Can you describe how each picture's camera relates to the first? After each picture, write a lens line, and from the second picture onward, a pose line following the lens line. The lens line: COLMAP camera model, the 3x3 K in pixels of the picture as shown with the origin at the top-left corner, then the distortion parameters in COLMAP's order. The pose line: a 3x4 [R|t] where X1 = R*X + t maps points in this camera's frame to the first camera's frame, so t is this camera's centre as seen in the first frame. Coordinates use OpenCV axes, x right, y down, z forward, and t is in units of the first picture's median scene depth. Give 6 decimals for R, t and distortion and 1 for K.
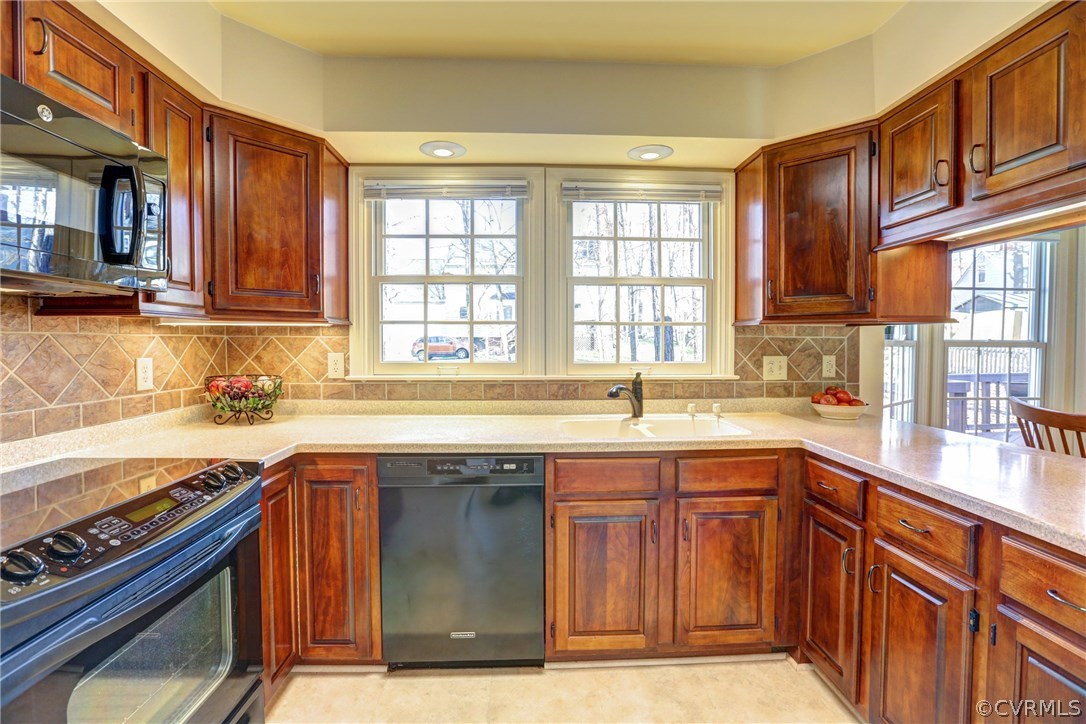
lens RADIAL K [[492.7, 0, 546.0], [0, 492.7, 357.2], [0, 0, 1]] dist [-0.048642, 0.014139]
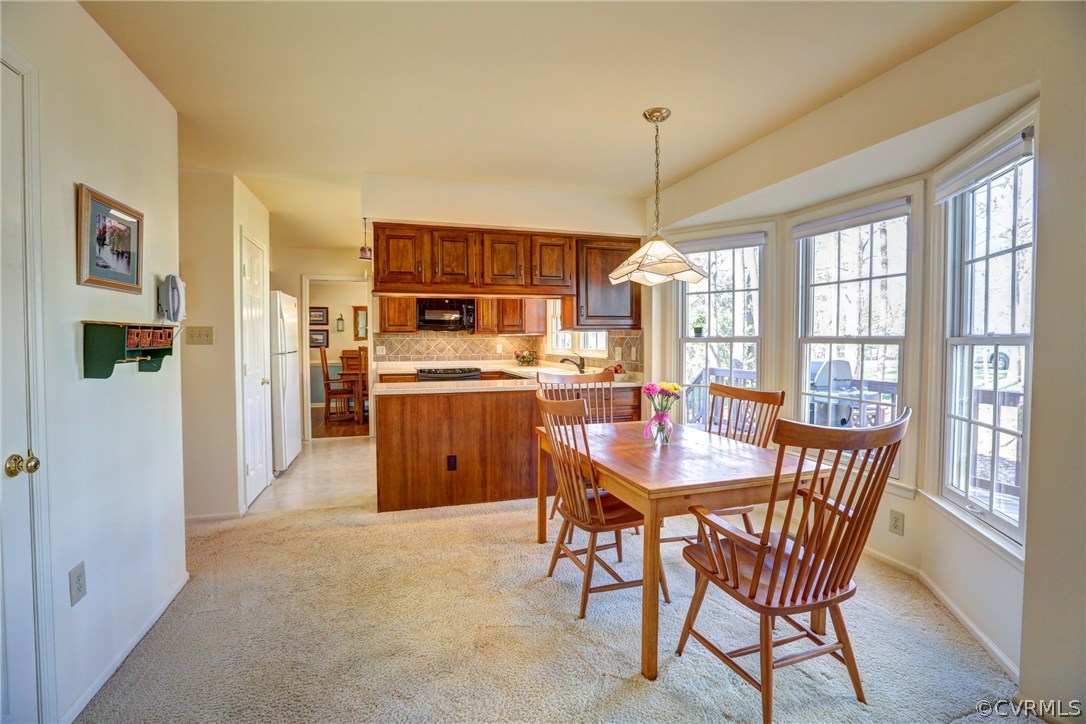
lens RADIAL K [[492.7, 0, 549.6], [0, 492.7, 358.9], [0, 0, 1]] dist [-0.048642, 0.014139]
pose [[0.274851, 0.033920, -0.960888, 2.327937], [-0.024516, 0.999300, 0.028263, -0.003957], [0.961174, 0.015789, 0.275490, 0.254059]]
